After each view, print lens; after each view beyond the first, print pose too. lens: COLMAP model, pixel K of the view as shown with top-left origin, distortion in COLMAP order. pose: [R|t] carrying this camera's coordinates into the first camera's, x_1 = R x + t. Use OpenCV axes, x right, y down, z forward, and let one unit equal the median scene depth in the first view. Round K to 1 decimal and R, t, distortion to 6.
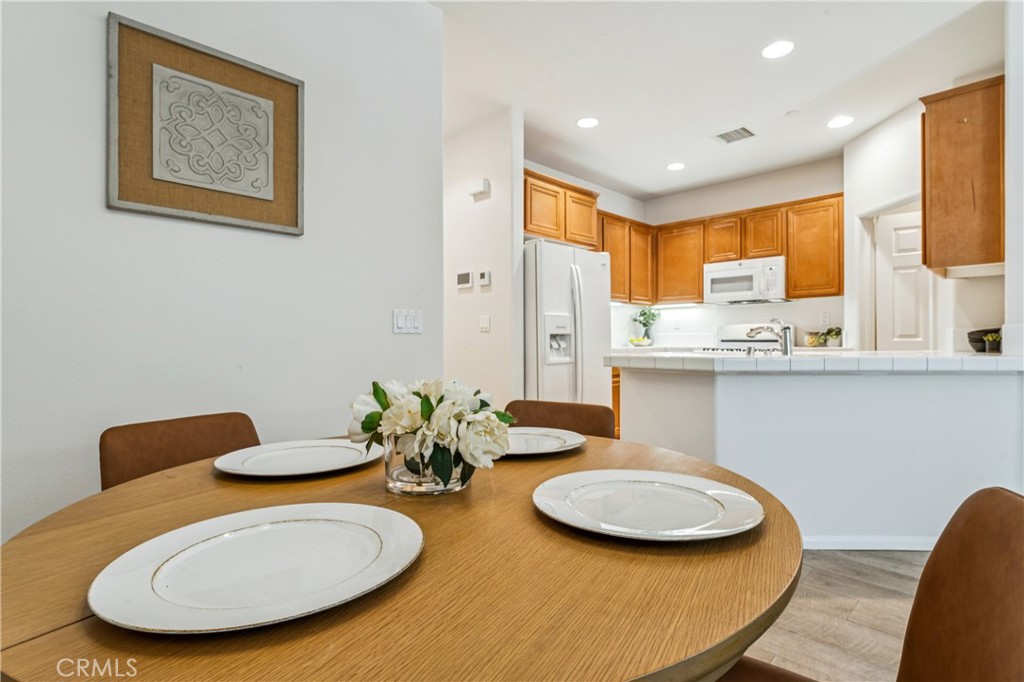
lens RADIAL K [[493.0, 0, 511.5], [0, 493.0, 339.5], [0, 0, 1]] dist [-0.004547, 0.002395]
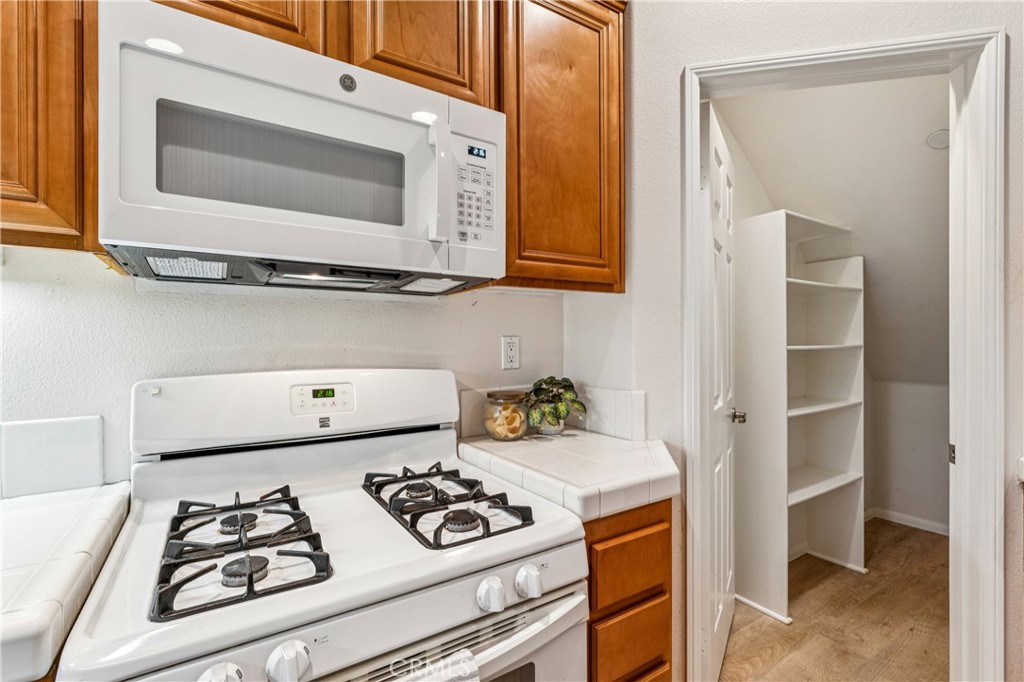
lens RADIAL K [[467.9, 0, 518.4], [0, 467.9, 344.2], [0, 0, 1]] dist [-0.004813, 0.002009]
pose [[0.195192, 0.001468, 0.980764, 0.306087], [0.005014, 0.999984, -0.002495, -0.047953], [-0.980752, 0.005404, 0.195182, 0.937548]]
